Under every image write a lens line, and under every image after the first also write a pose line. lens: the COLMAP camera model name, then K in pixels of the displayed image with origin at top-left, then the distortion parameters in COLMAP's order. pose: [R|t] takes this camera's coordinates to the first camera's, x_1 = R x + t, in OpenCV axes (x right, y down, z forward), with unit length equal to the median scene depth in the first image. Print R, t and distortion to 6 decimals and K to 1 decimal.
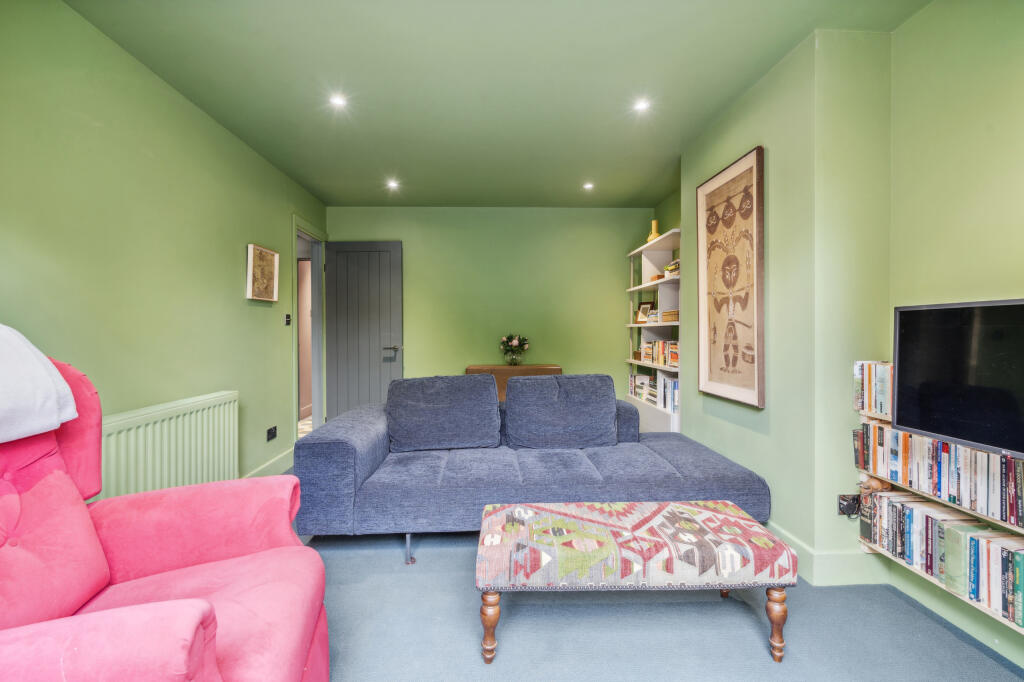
lens RADIAL K [[480.3, 0, 512.5], [0, 480.3, 324.8], [0, 0, 1]] dist [-0.002268, 0.000020]
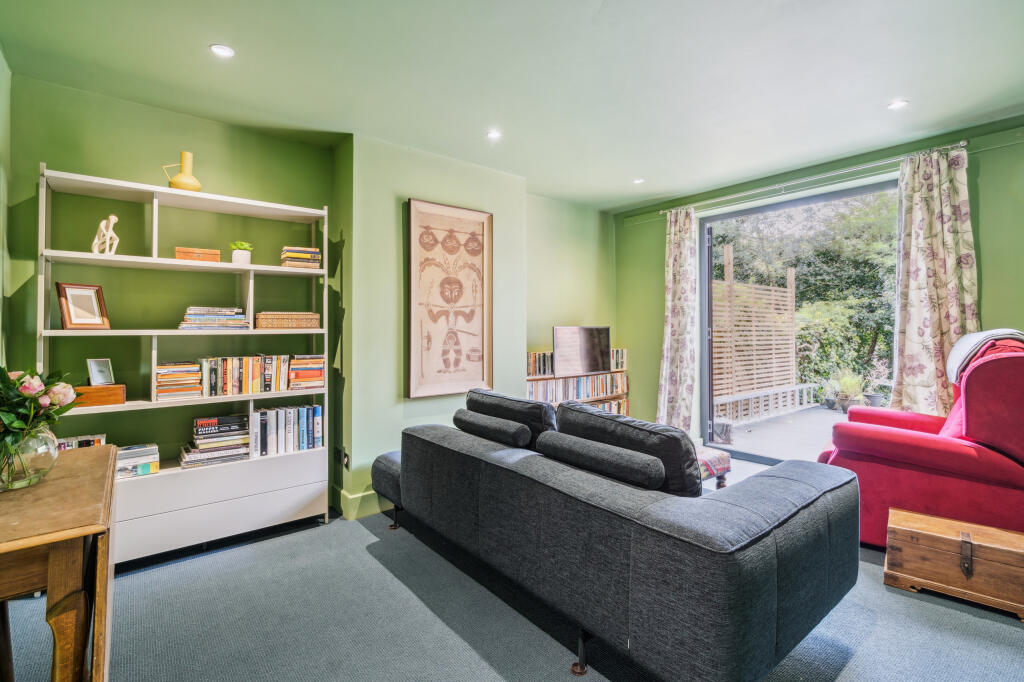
lens RADIAL K [[480.3, 0, 512.5], [0, 480.3, 324.8], [0, 0, 1]] dist [-0.002268, 0.000020]
pose [[-0.589198, 0.014260, 0.807863, -0.634110], [-0.000130, 0.999843, -0.017744, -0.000613], [-0.807989, -0.010560, -0.589103, 1.608026]]
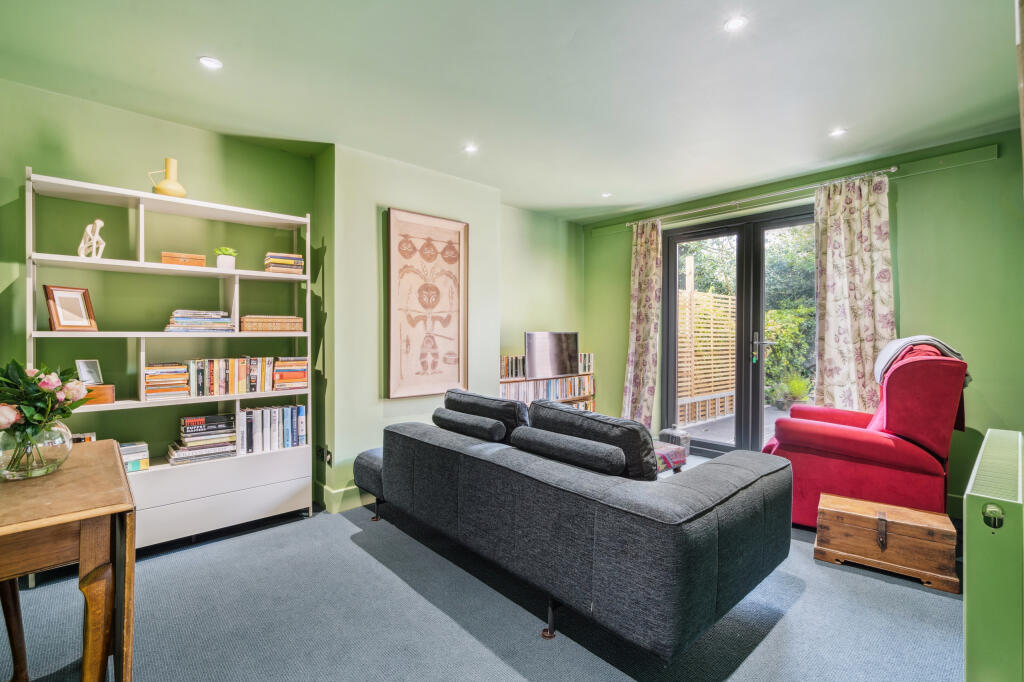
lens RADIAL K [[475.4, 0, 512.0], [0, 475.4, 341.0], [0, 0, 1]] dist [-0.003482, 0.000179]
pose [[-0.637965, -0.006232, 0.770040, -0.675982], [-0.004952, 0.999980, 0.003989, 0.003083], [-0.770050, -0.001268, -0.637983, 1.653897]]
